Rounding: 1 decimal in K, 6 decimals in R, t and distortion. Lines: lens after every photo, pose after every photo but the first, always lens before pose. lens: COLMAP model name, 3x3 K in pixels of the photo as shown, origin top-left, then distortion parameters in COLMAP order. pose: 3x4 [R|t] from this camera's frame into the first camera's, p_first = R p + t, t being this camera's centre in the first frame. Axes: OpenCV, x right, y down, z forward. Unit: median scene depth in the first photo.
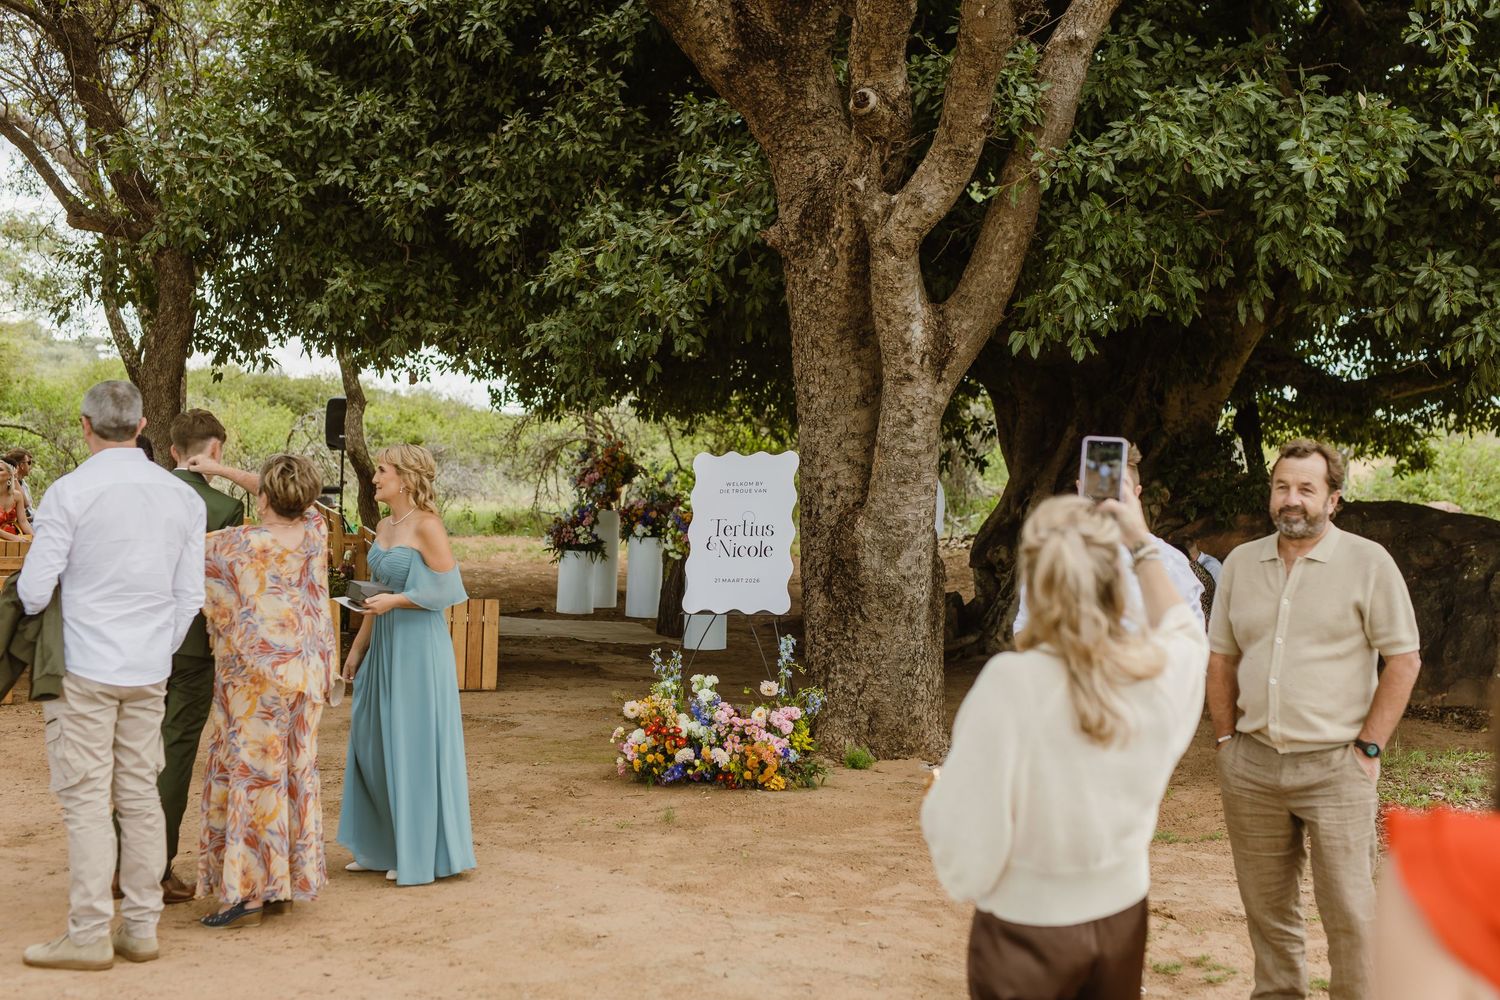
lens RADIAL K [[2148.0, 0, 750.0], [0, 2148.0, 500.0], [0, 0, 1]] dist [0.194924, -0.053839]
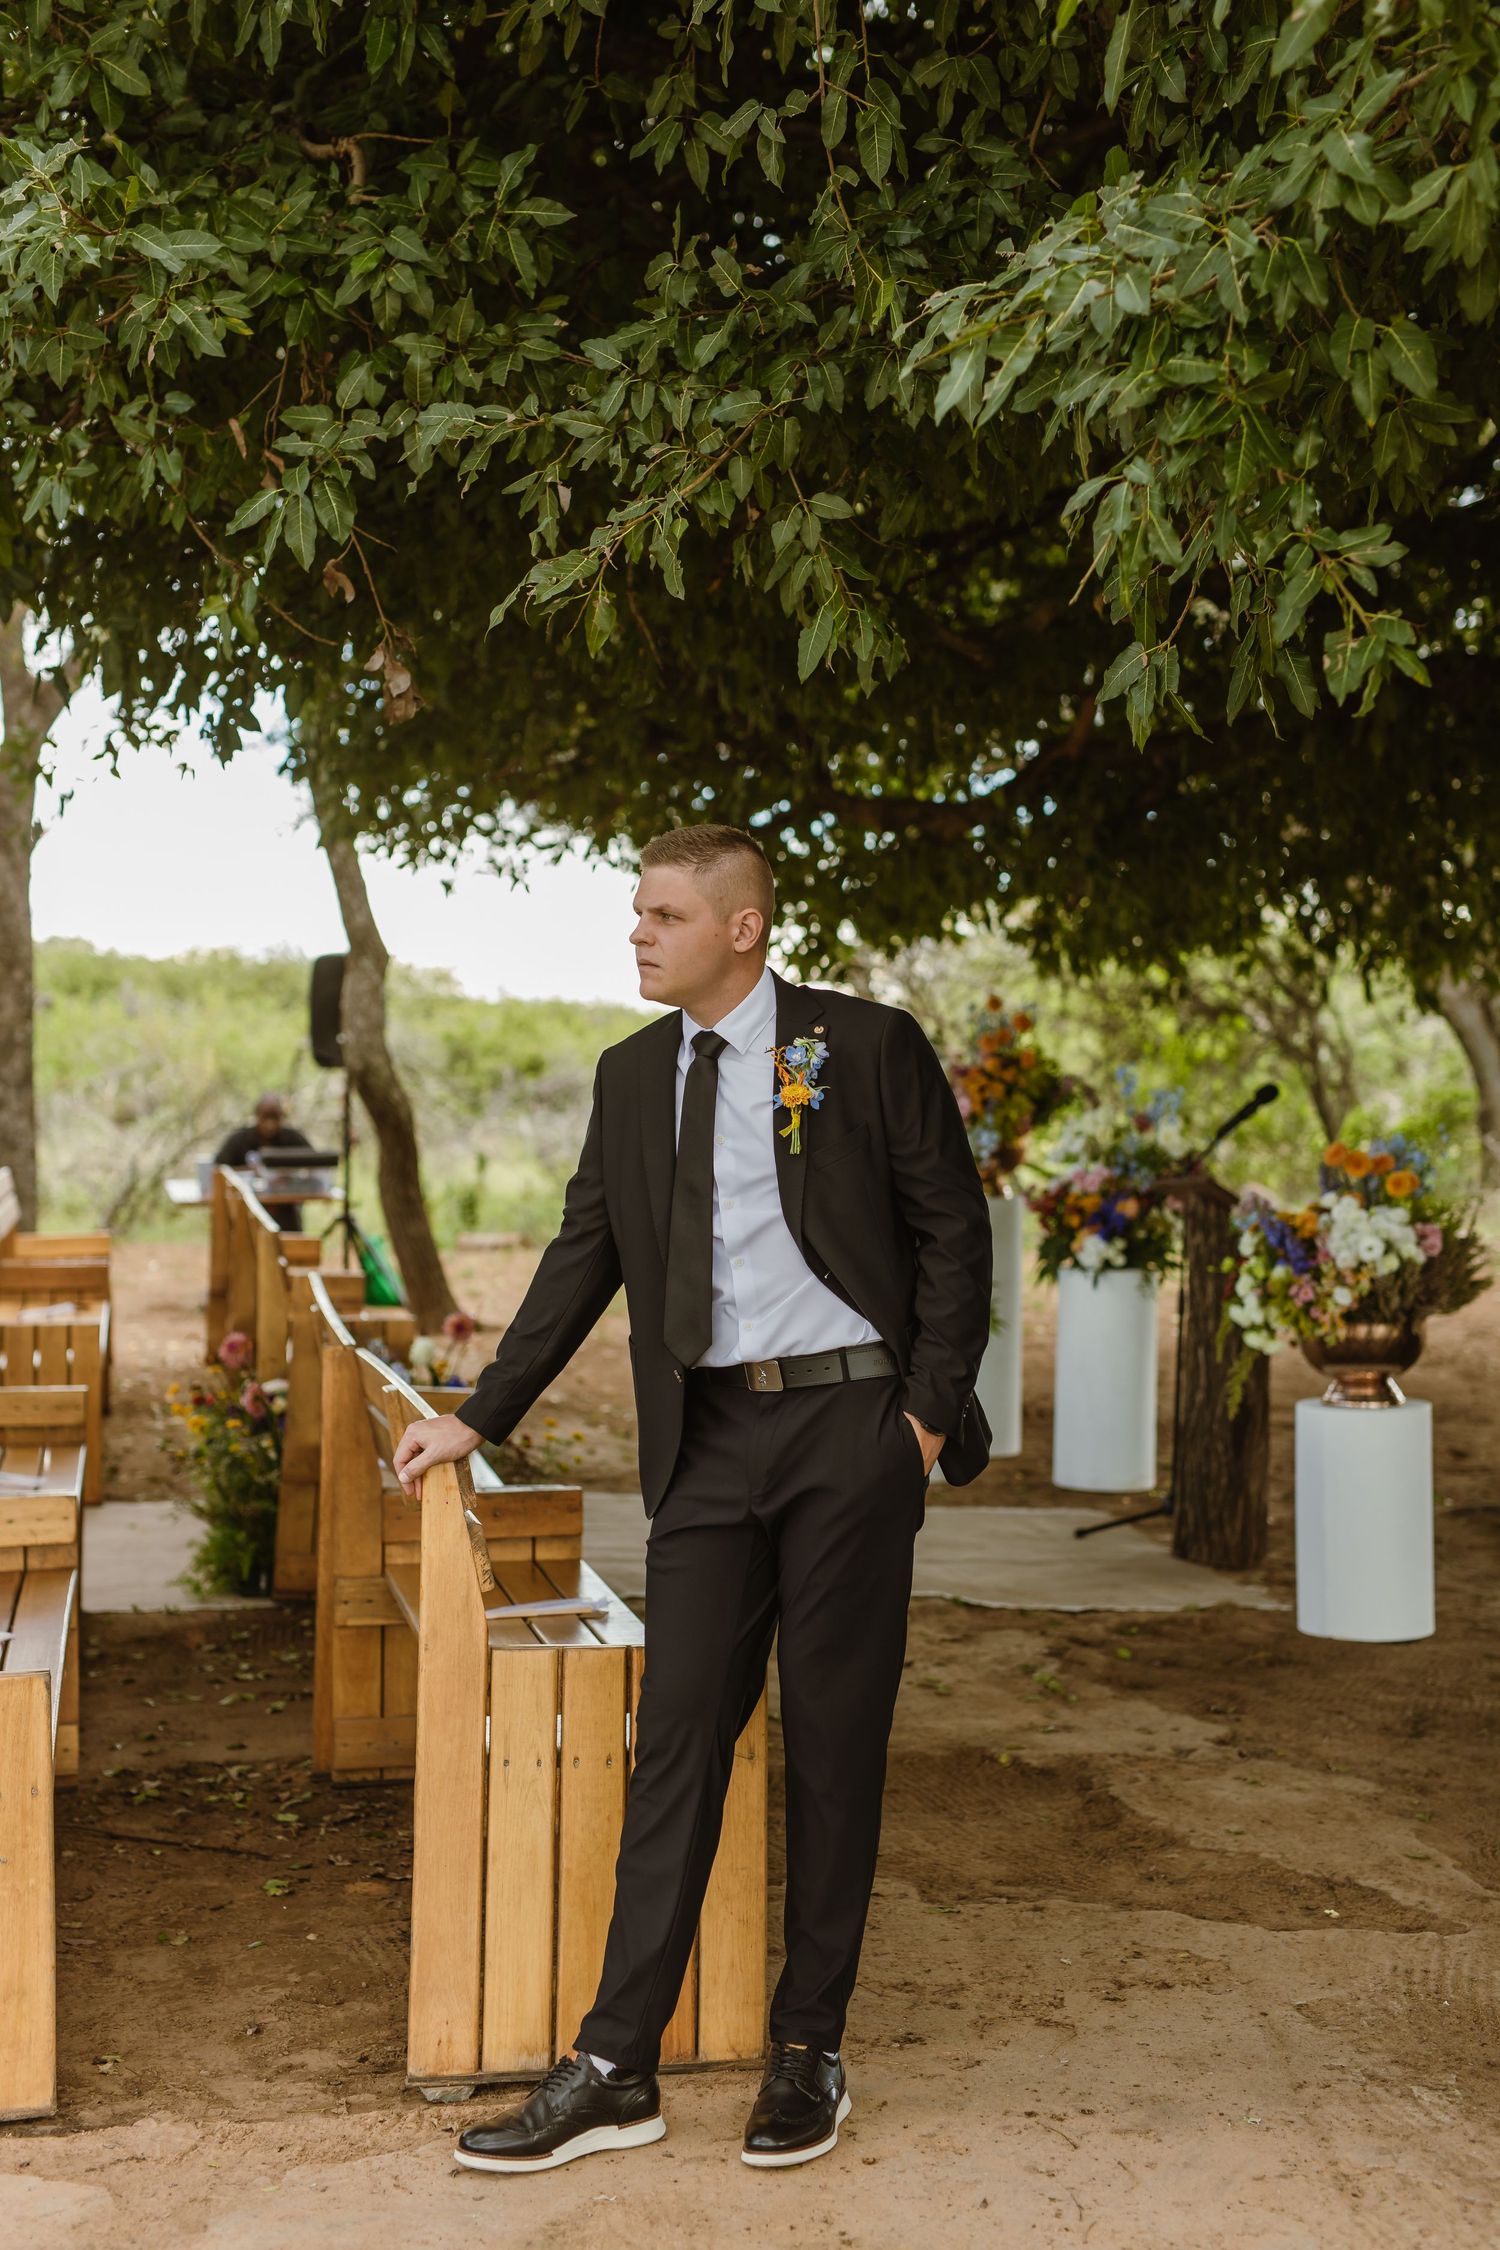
lens RADIAL K [[3221.9, 0, 750.0], [0, 3221.9, 1125.0], [0, 0, 1]] dist [0.194924, -0.053839]
pose [[0.995544, -0.022288, -0.091629, -0.058524], [0.021183, 0.999691, -0.013005, -0.001628], [0.091891, 0.011006, 0.995708, 0.447750]]
